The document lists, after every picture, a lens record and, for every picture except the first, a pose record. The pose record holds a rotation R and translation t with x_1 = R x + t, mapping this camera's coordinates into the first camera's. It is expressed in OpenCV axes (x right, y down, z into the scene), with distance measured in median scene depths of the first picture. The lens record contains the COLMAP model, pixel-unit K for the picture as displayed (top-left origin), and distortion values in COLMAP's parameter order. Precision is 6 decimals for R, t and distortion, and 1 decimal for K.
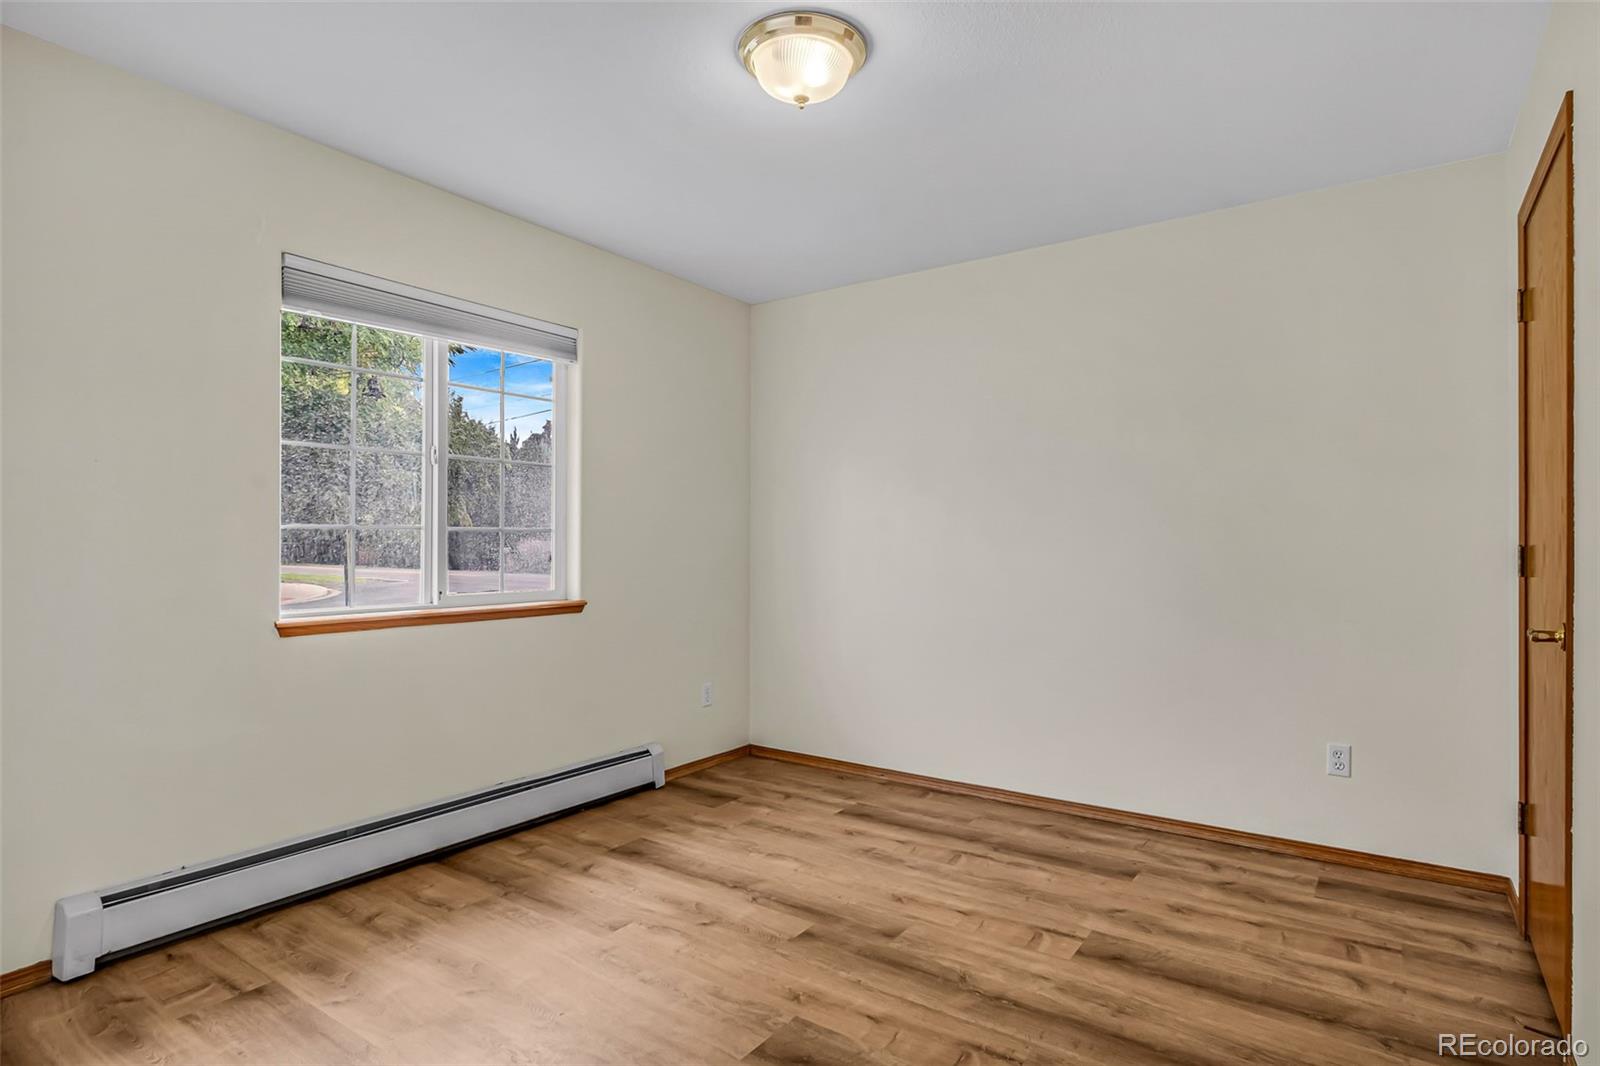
lens RADIAL K [[832.9, 0, 802.6], [0, 832.9, 539.1], [0, 0, 1]] dist [0.002478, 0.000491]
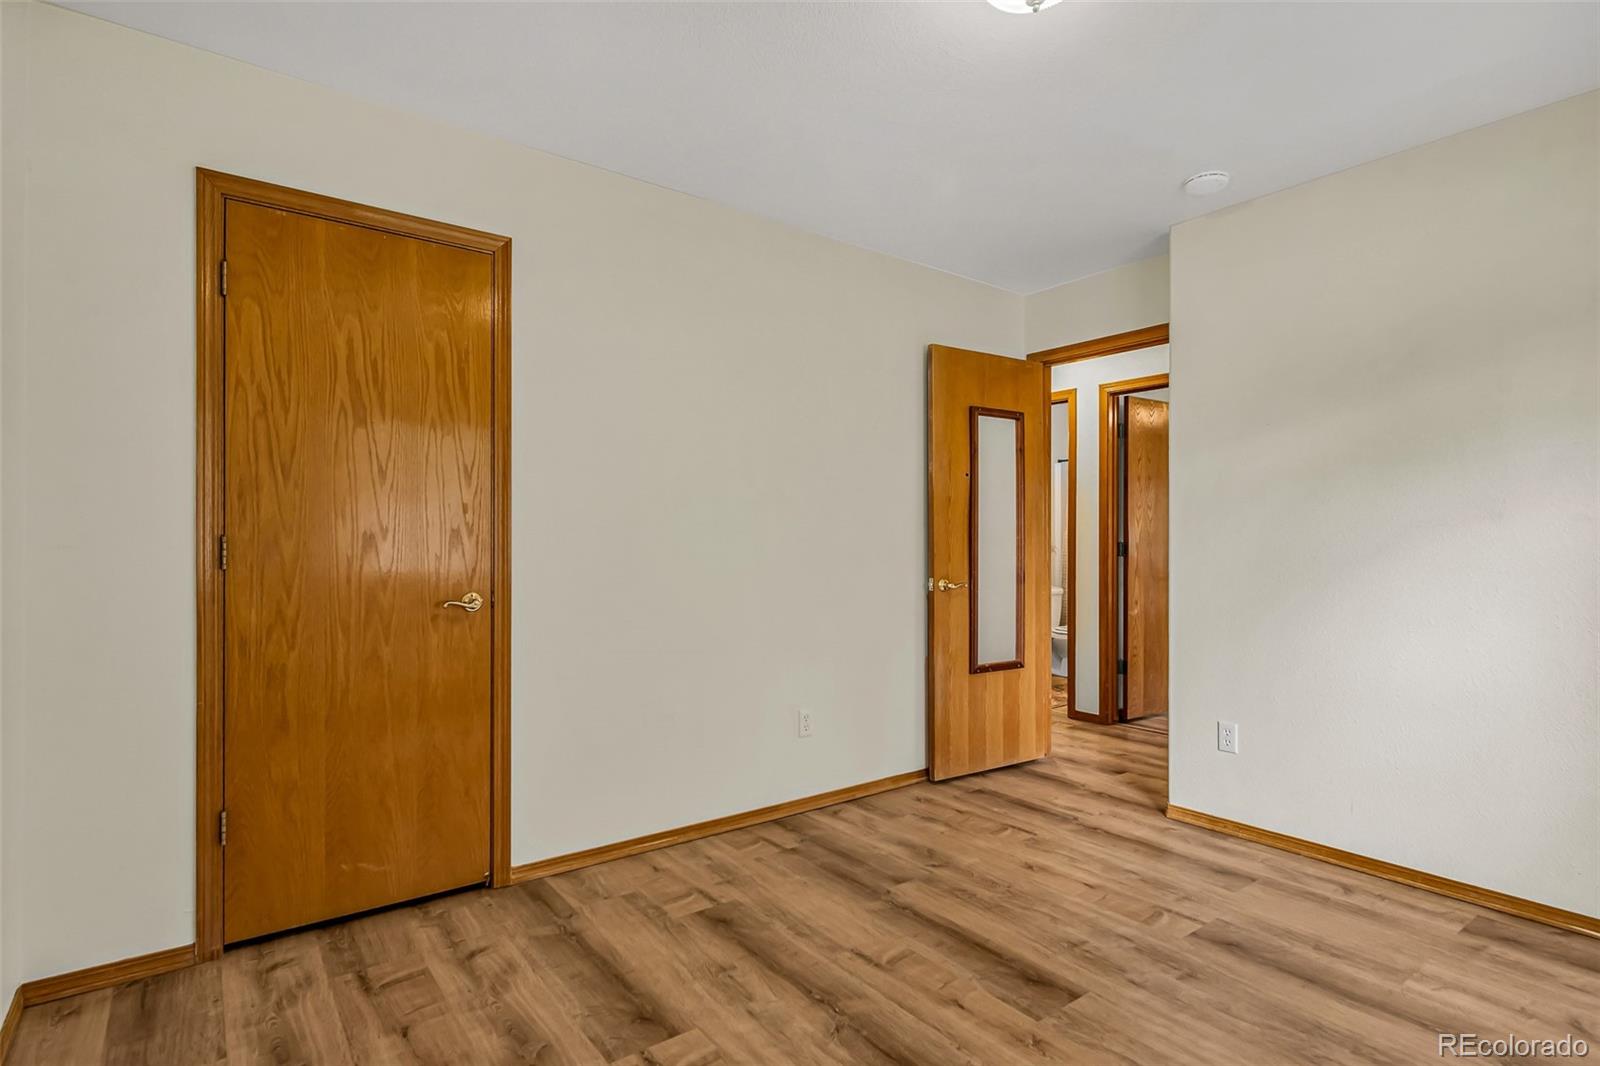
lens RADIAL K [[826.1, 0, 798.9], [0, 826.1, 538.1], [0, 0, 1]] dist [0.009406, -0.001124]
pose [[-0.953255, -0.003954, 0.302140, -0.031093], [-0.007456, 0.999918, -0.010440, 0.021113], [-0.302074, -0.012205, -0.953206, 1.942097]]
